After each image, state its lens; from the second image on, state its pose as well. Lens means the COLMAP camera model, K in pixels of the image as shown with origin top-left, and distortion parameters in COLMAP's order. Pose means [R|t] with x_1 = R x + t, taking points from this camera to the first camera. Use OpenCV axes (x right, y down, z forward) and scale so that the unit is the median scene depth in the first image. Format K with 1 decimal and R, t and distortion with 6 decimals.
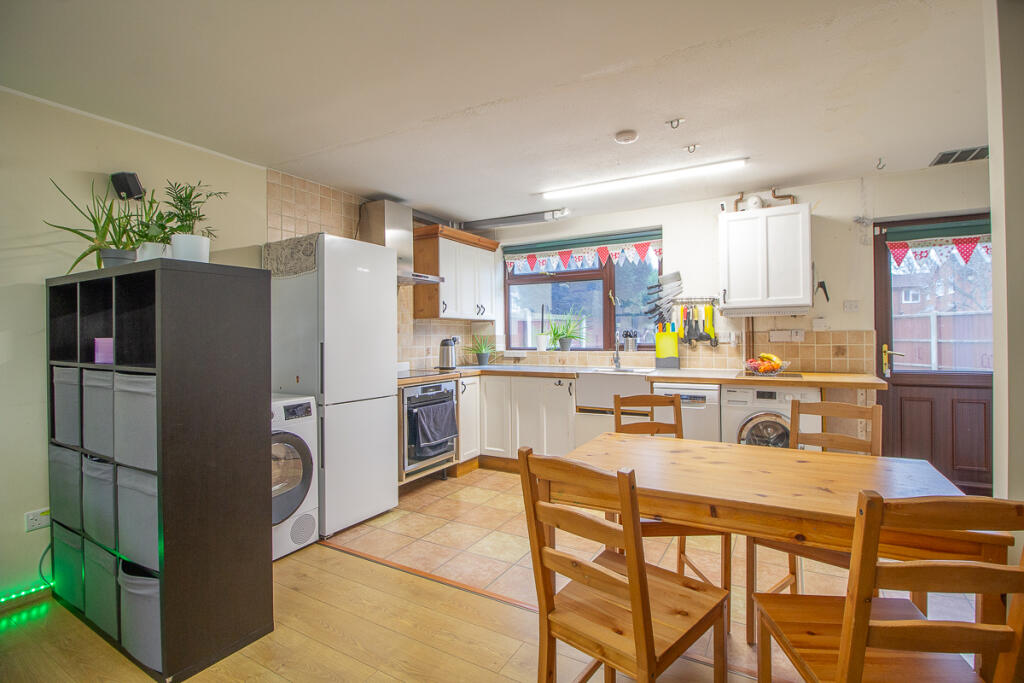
lens RADIAL K [[477.3, 0, 523.5], [0, 477.3, 332.4], [0, 0, 1]] dist [-0.003197, -0.012765]
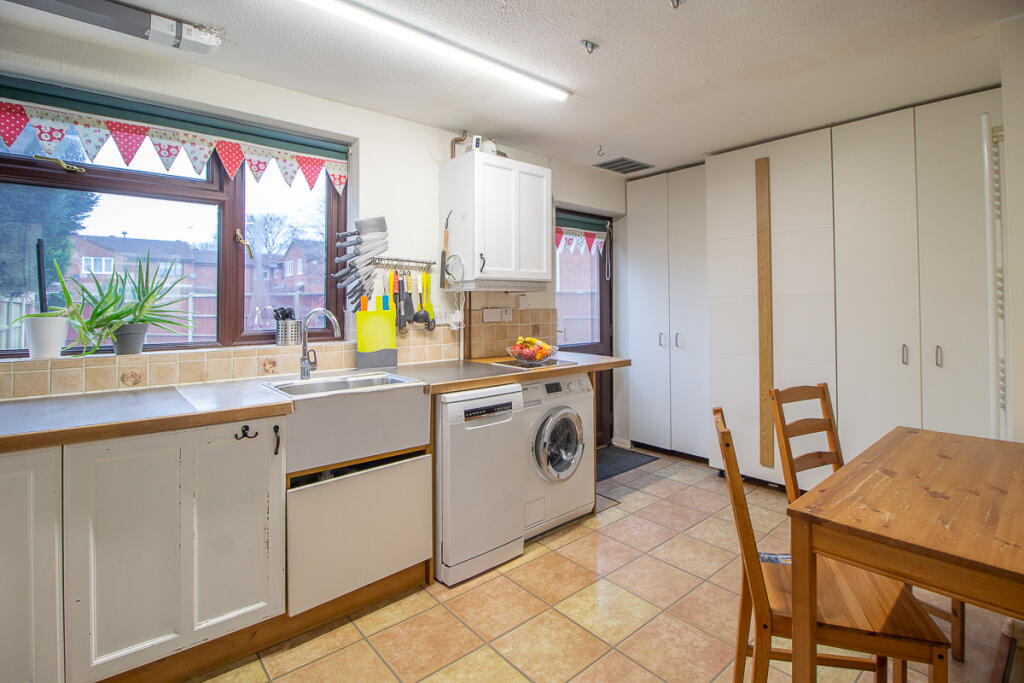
lens RADIAL K [[488.7, 0, 540.8], [0, 488.7, 297.5], [0, 0, 1]] dist [-0.026254, -0.000548]
pose [[0.323000, 0.023753, 0.946101, -0.241502], [-0.004611, 0.999713, -0.023525, -0.003448], [-0.946388, 0.003236, 0.323016, 0.604891]]
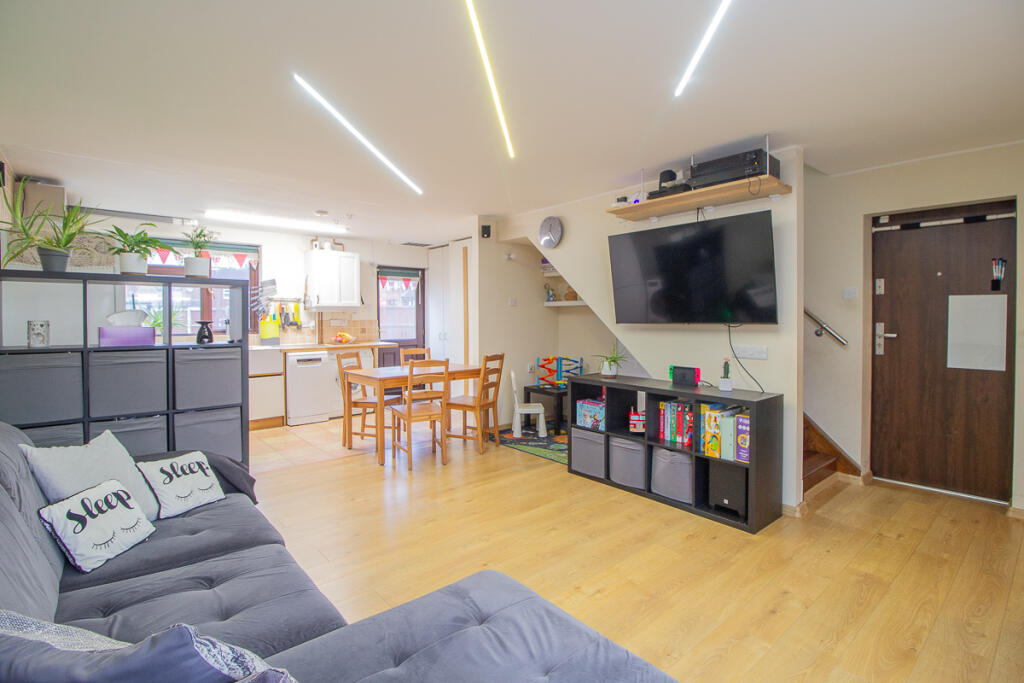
lens RADIAL K [[477.3, 0, 523.5], [0, 477.3, 332.4], [0, 0, 1]] dist [-0.003197, -0.012765]
pose [[0.342914, -0.021160, 0.939128, -0.825115], [-0.006891, 0.999663, 0.025041, -0.005940], [-0.939341, -0.015058, 0.342653, -0.236289]]
